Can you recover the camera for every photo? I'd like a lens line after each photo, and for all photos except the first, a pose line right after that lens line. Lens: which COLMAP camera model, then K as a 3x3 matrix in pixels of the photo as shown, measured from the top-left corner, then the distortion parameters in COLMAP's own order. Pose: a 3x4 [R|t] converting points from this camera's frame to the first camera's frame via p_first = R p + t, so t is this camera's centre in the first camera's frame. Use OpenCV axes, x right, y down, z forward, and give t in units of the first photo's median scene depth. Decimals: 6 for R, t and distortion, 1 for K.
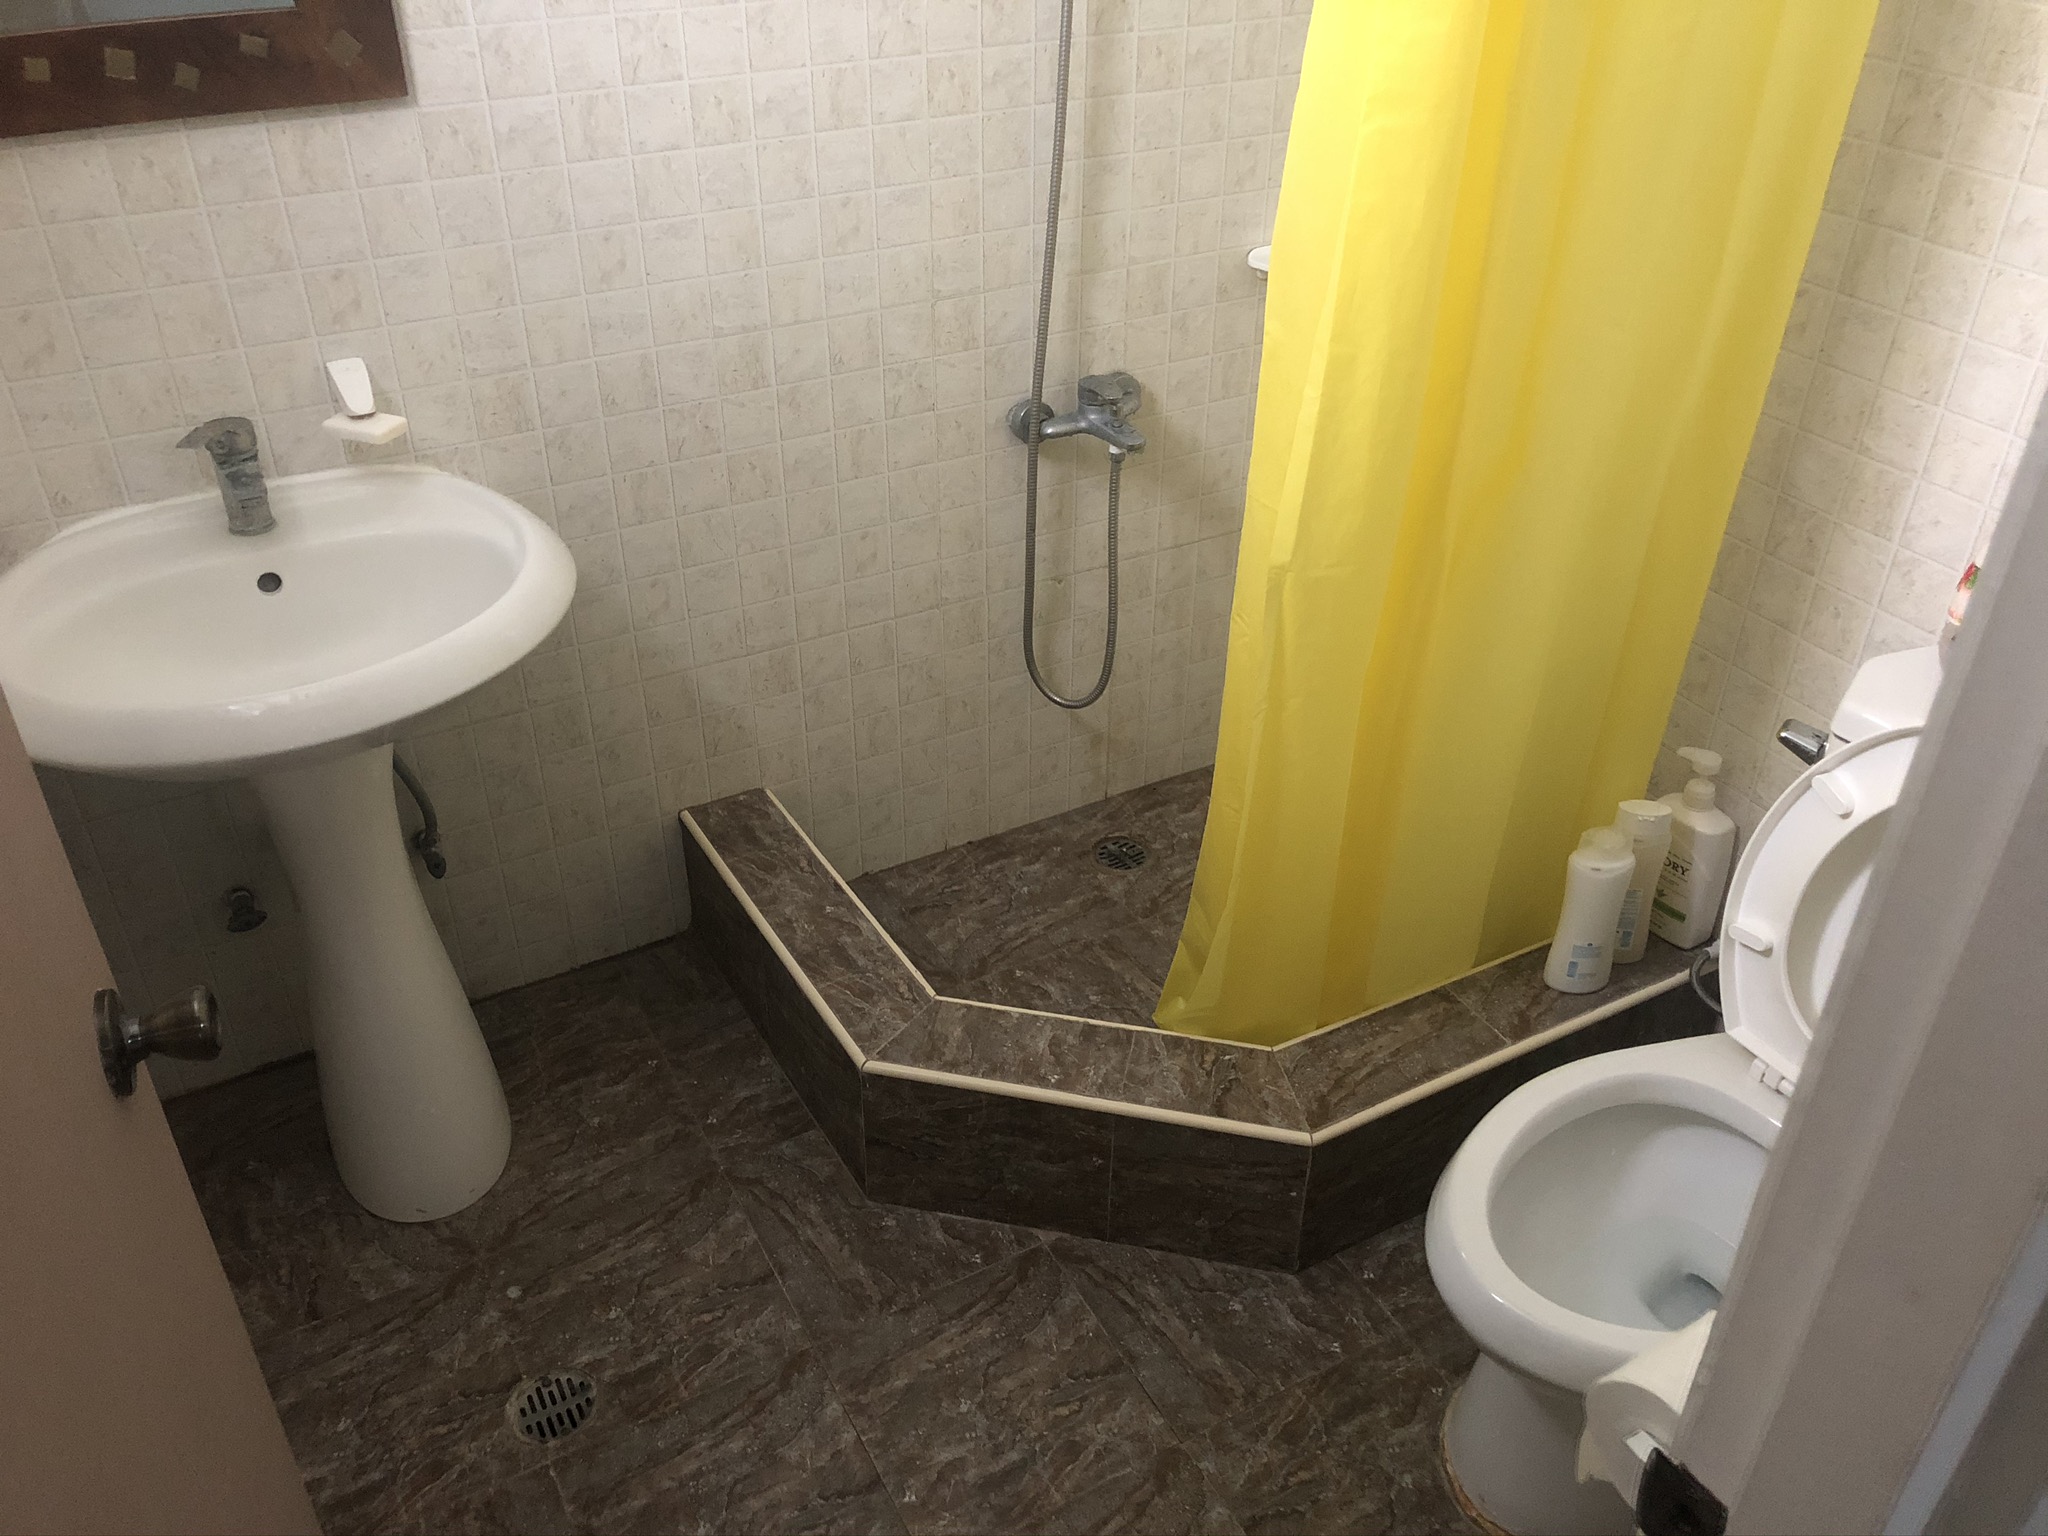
lens RADIAL K [[1717.6, 0, 1018.8], [0, 1717.6, 712.9], [0, 0, 1]] dist [0.047783, -0.073396]
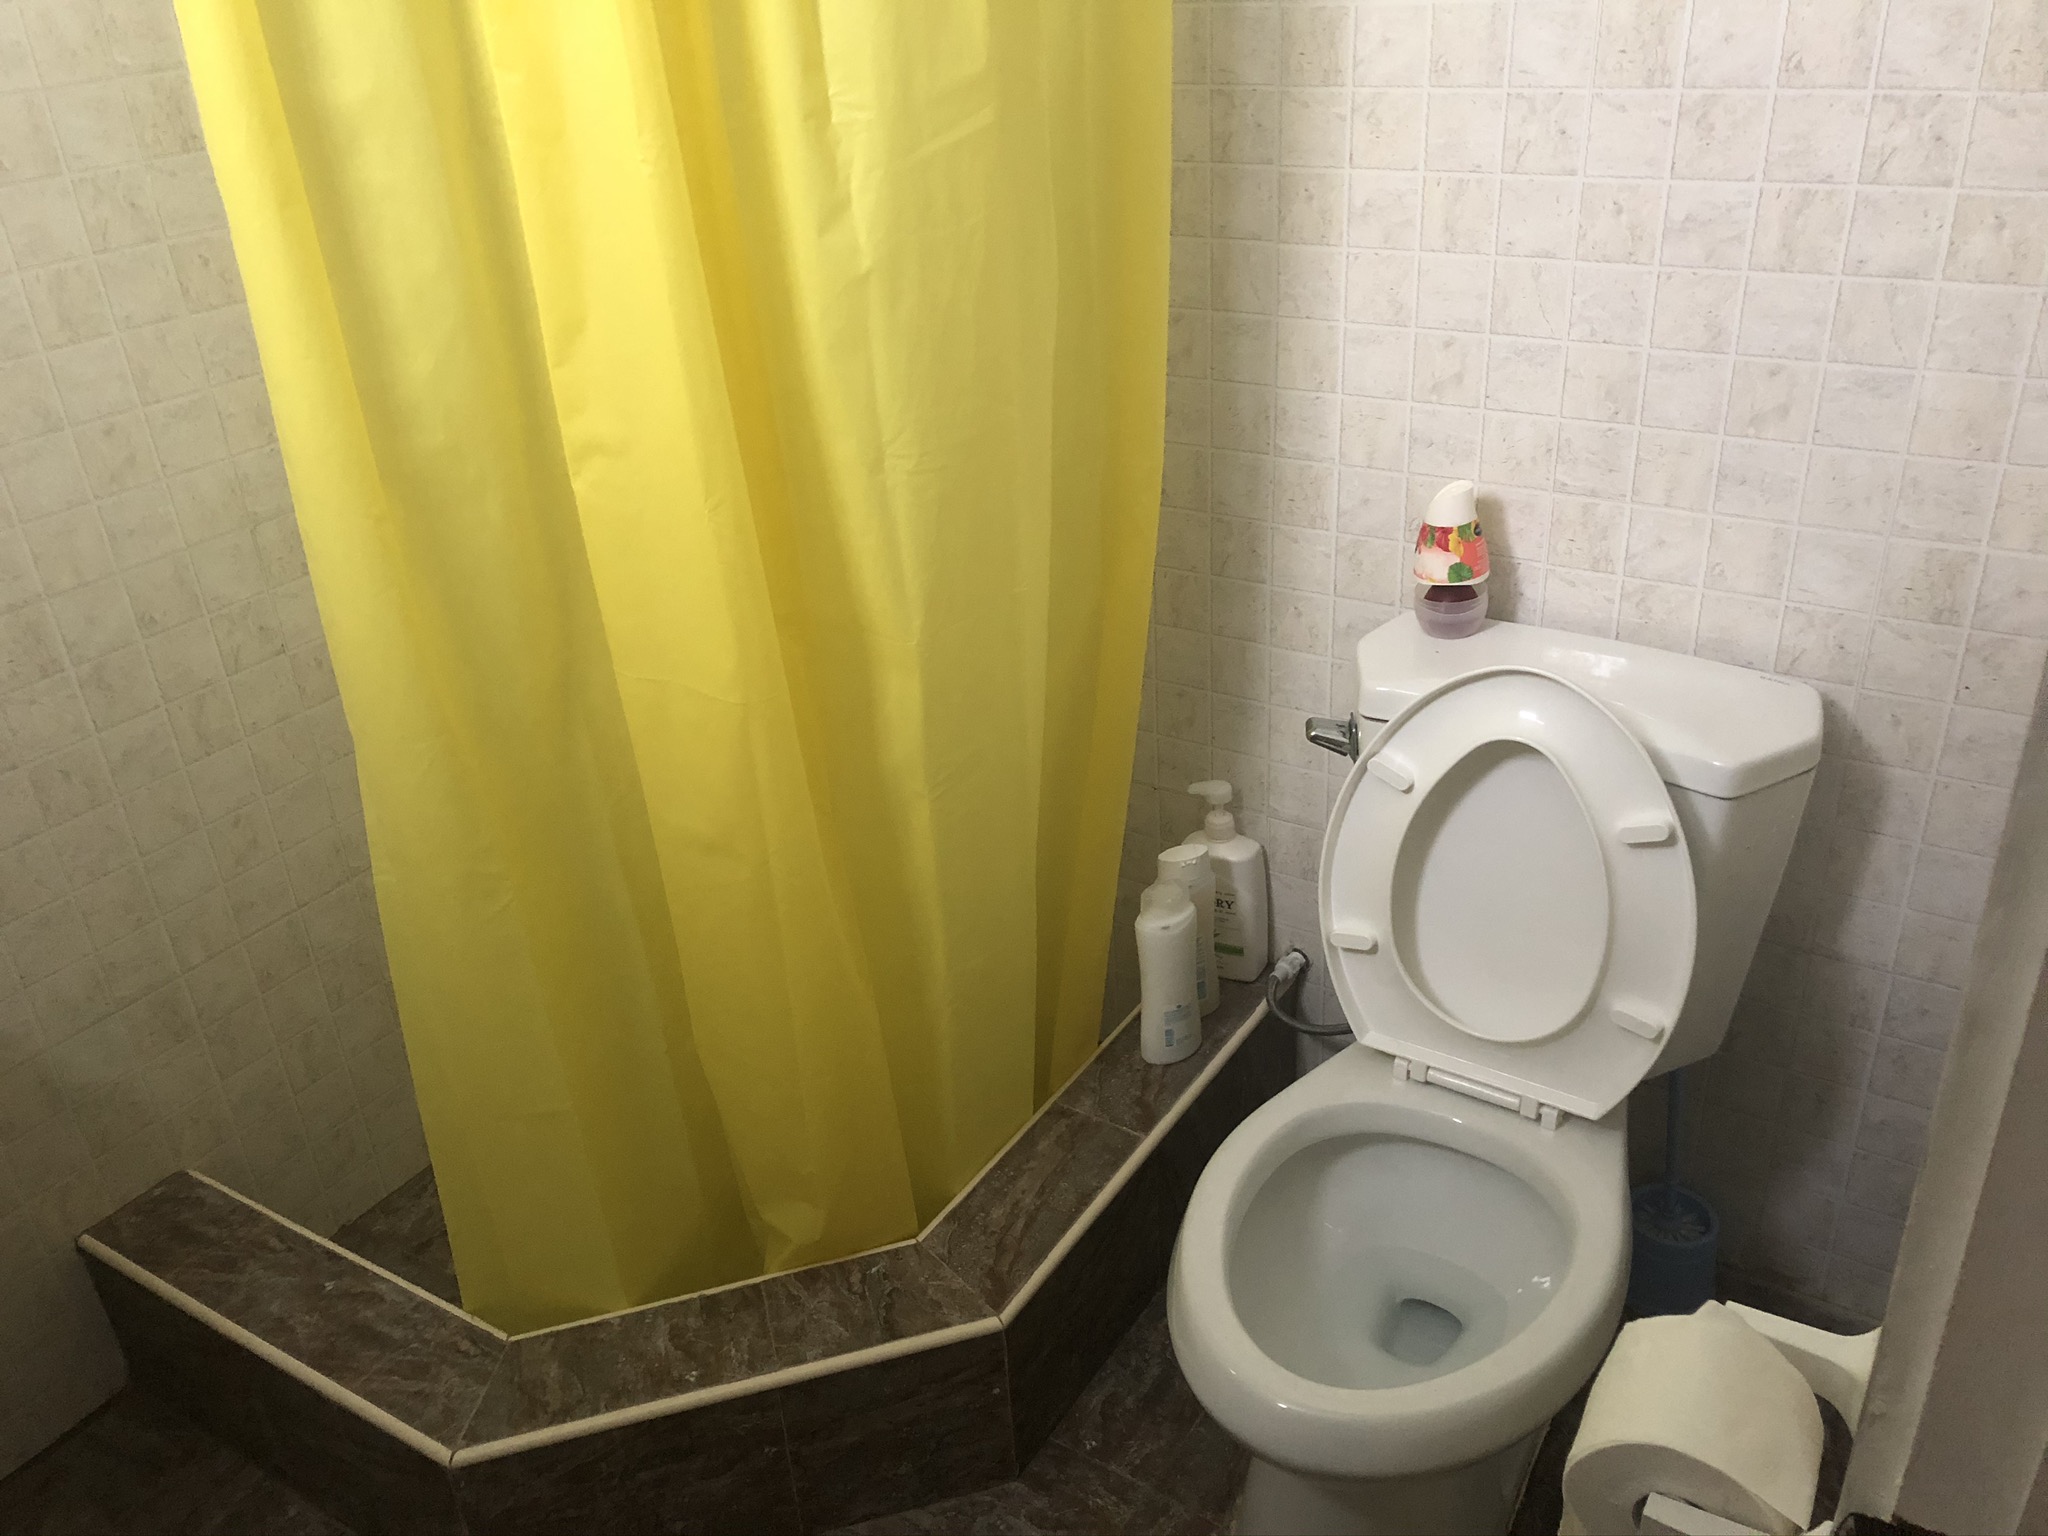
lens RADIAL K [[1717.6, 0, 1018.8], [0, 1717.6, 712.9], [0, 0, 1]] dist [0.047783, -0.073396]
pose [[0.884790, -0.262061, 0.385320, -0.074991], [0.301455, 0.952444, -0.044447, -0.005663], [-0.355348, 0.155482, 0.921712, 0.131189]]
